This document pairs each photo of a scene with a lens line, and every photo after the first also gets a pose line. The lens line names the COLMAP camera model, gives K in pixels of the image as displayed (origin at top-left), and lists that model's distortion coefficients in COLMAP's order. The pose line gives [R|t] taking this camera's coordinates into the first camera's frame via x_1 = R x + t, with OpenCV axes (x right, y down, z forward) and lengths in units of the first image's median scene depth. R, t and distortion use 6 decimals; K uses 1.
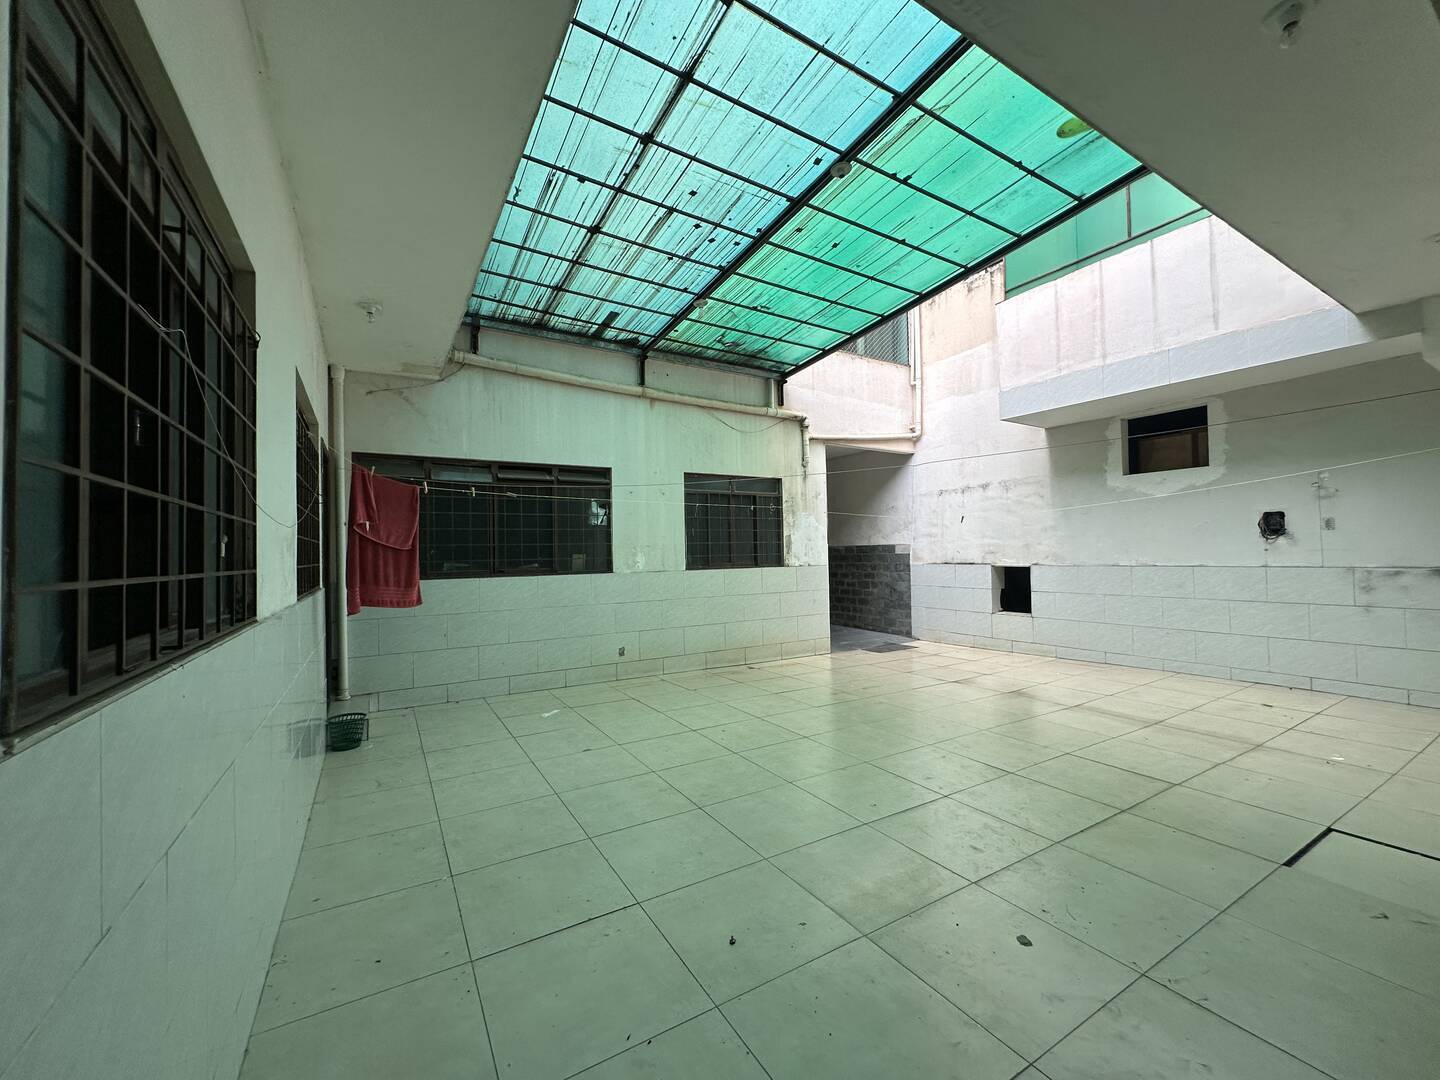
lens RADIAL K [[569.4, 0, 720.0], [0, 569.4, 540.0], [0, 0, 1]] dist [0.000166, -0.000016]
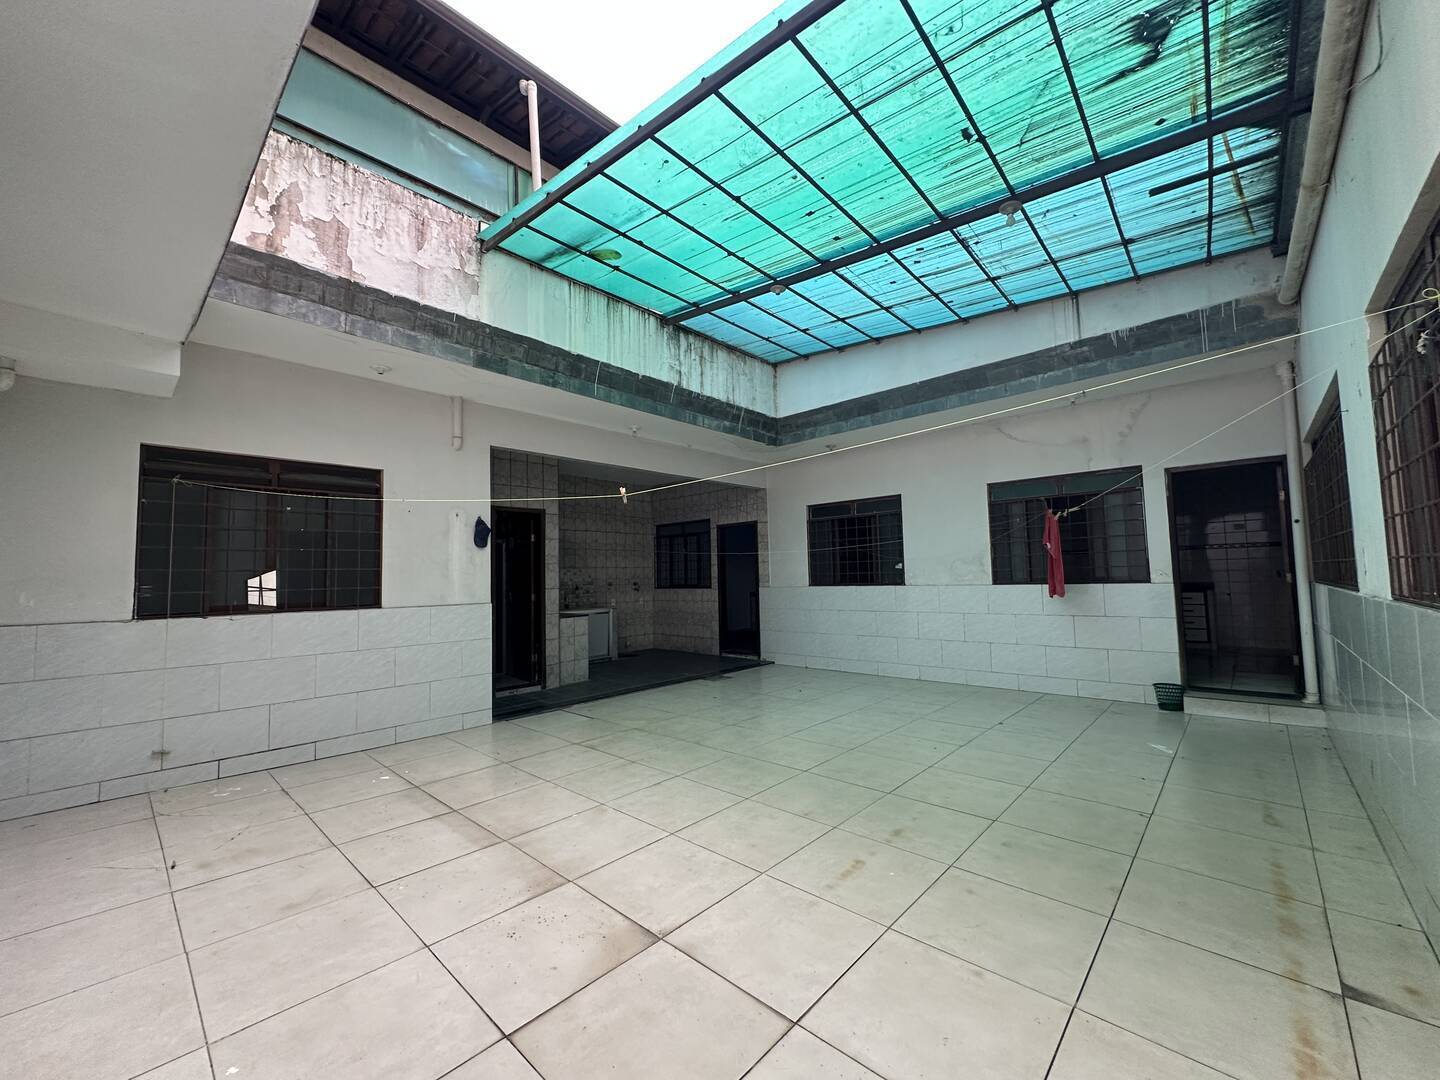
lens RADIAL K [[569.4, 0, 720.0], [0, 569.4, 540.0], [0, 0, 1]] dist [0.000166, -0.000016]
pose [[-0.956991, 0.022883, -0.289212, 0.588077], [0.048554, 0.995457, -0.081903, 0.037810], [0.286024, -0.092423, -0.953755, 1.721197]]
